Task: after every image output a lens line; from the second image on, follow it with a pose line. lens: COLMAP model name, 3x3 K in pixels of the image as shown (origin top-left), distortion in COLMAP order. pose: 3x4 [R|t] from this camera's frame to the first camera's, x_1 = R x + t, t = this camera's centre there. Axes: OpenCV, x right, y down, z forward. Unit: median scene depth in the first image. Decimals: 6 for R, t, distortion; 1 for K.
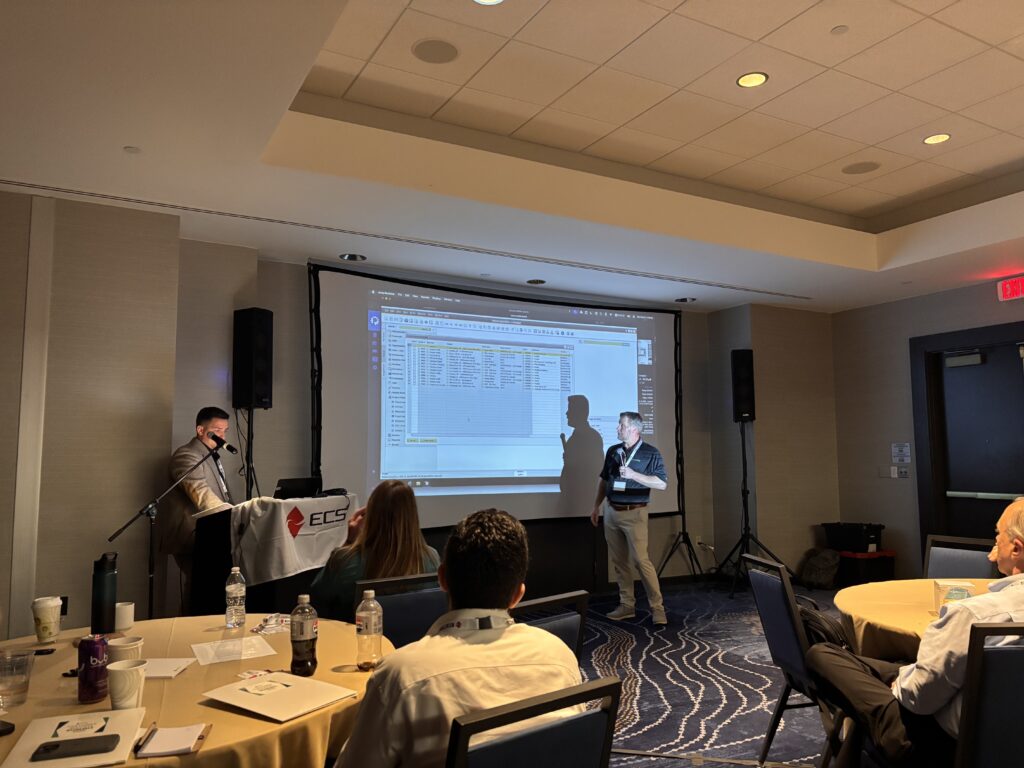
lens RADIAL K [[769.2, 0, 509.6], [0, 769.2, 387.6], [0, 0, 1]] dist [0.007243, 0.008998]
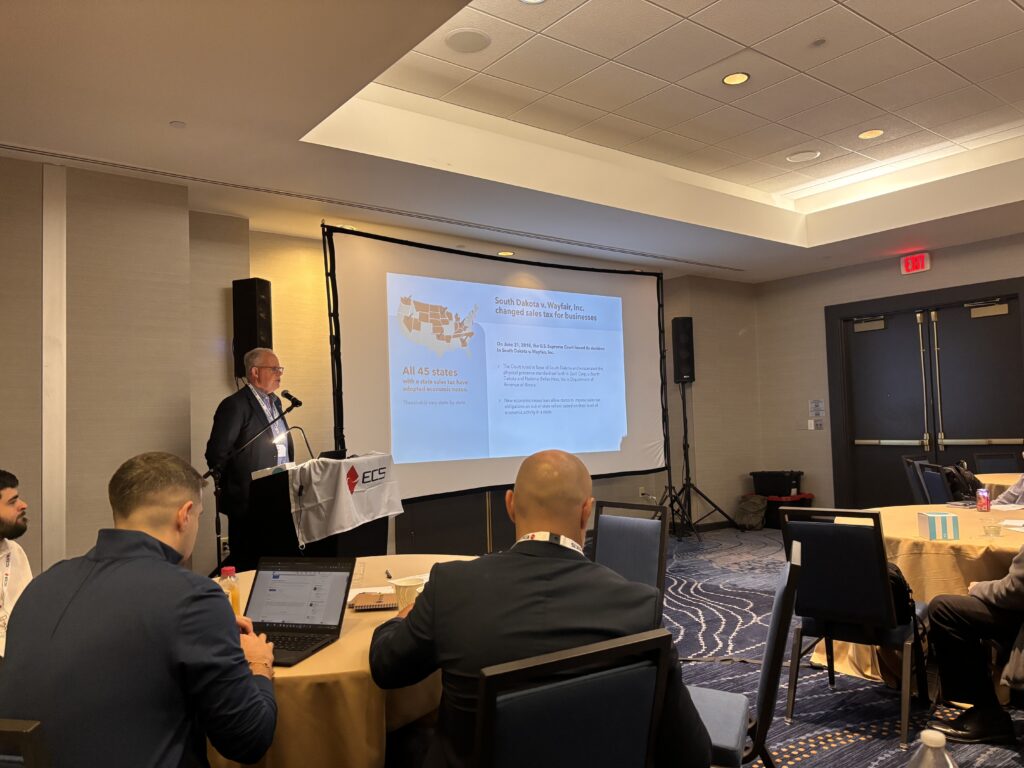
lens RADIAL K [[769.2, 0, 516.0], [0, 769.2, 383.8], [0, 0, 1]] dist [0.007243, 0.008998]
pose [[0.986908, -0.017503, 0.160332, -0.171319], [0.011518, 0.999204, 0.038182, 0.001397], [-0.160872, -0.035836, 0.986324, -0.071040]]
